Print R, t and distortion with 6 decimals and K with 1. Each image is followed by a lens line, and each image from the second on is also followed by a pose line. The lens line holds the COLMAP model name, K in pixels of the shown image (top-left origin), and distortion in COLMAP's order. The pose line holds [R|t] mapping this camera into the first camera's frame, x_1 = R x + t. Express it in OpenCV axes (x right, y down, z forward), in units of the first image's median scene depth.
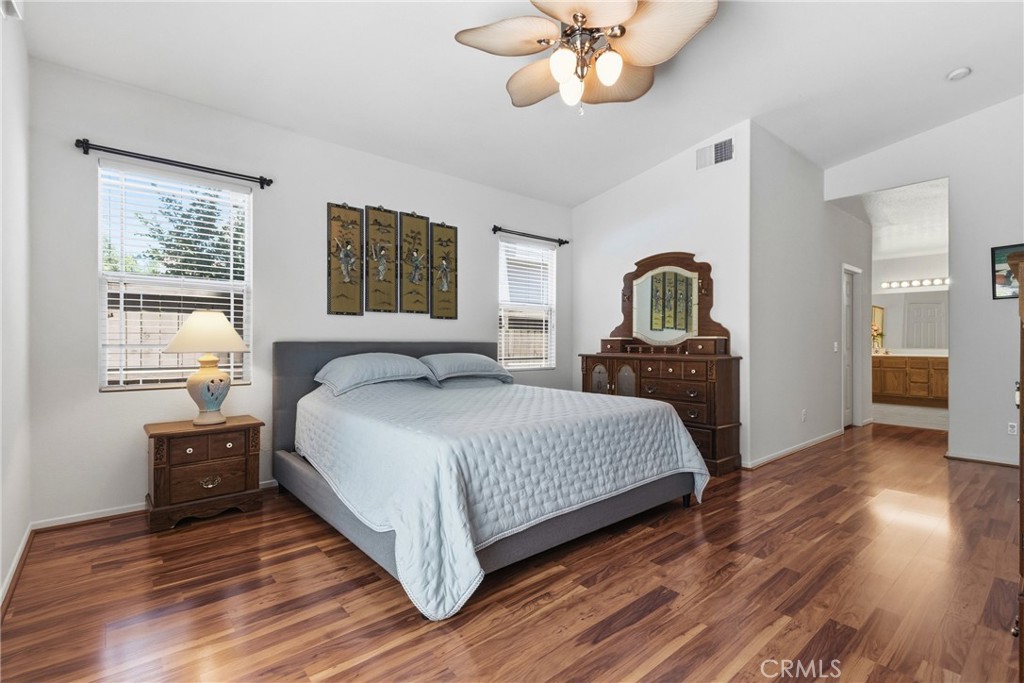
lens RADIAL K [[464.1, 0, 507.6], [0, 464.1, 350.7], [0, 0, 1]] dist [0.017262, 0.000318]
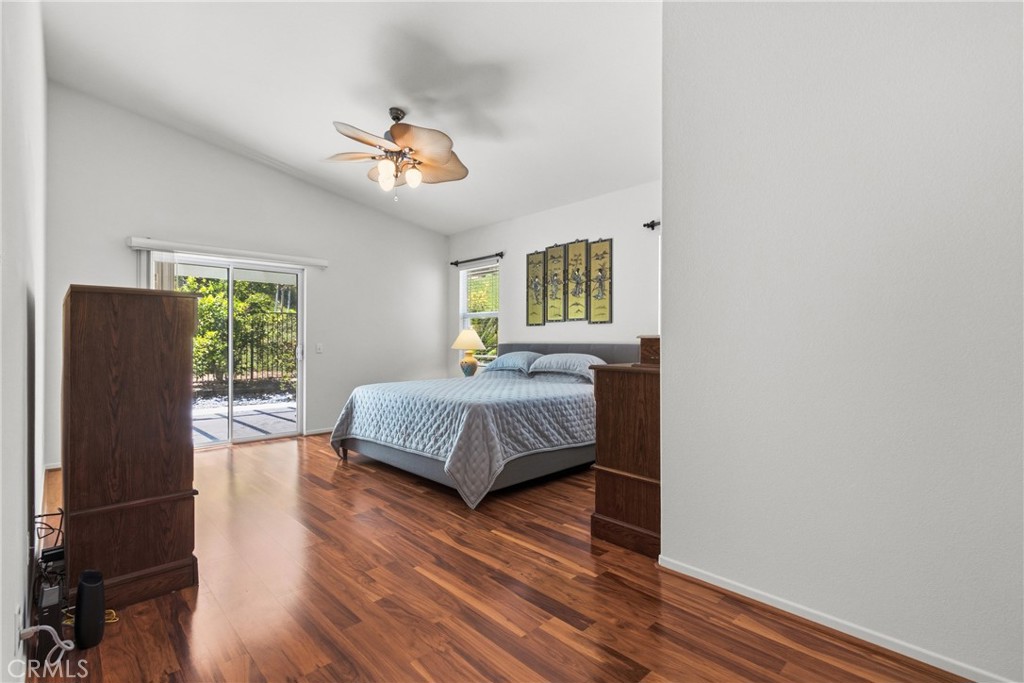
lens RADIAL K [[472.4, 0, 510.3], [0, 472.4, 340.3], [0, 0, 1]] dist [0.003607, -0.000431]
pose [[0.068217, -0.023838, -0.997386, 1.132109], [-0.041544, 0.998780, -0.026713, 0.011385], [0.996805, 0.043257, 0.067143, 0.826764]]
